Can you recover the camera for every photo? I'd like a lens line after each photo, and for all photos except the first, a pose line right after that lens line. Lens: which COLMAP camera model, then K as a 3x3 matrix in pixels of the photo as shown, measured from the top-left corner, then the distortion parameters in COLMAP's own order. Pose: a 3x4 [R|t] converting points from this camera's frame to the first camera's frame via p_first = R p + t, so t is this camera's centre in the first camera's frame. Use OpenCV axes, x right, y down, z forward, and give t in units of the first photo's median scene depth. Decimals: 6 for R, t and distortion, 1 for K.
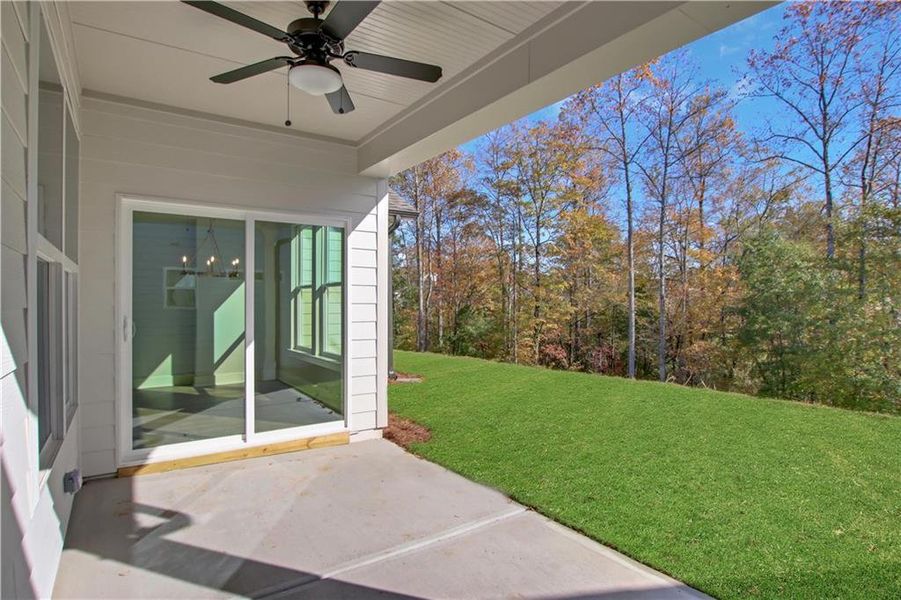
lens RADIAL K [[458.7, 0, 410.8], [0, 458.7, 296.6], [0, 0, 1]] dist [-0.014502, -0.000522]
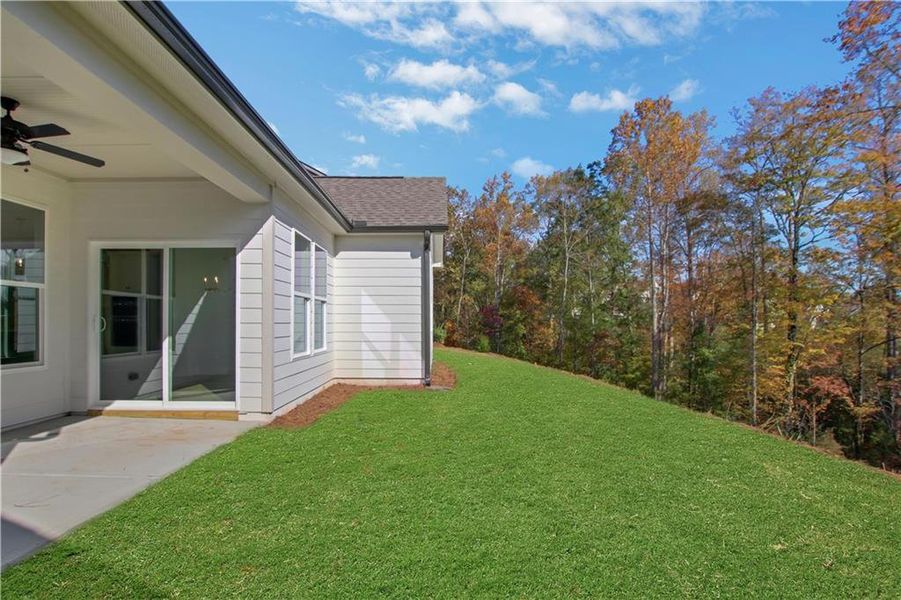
lens RADIAL K [[441.7, 0, 445.5], [0, 441.7, 301.3], [0, 0, 1]] dist [-0.014568, 0.000289]
pose [[0.846537, -0.018724, -0.532001, 0.166430], [-0.001336, 0.999303, -0.037297, 0.007003], [0.532329, 0.032284, 0.845922, 0.047657]]
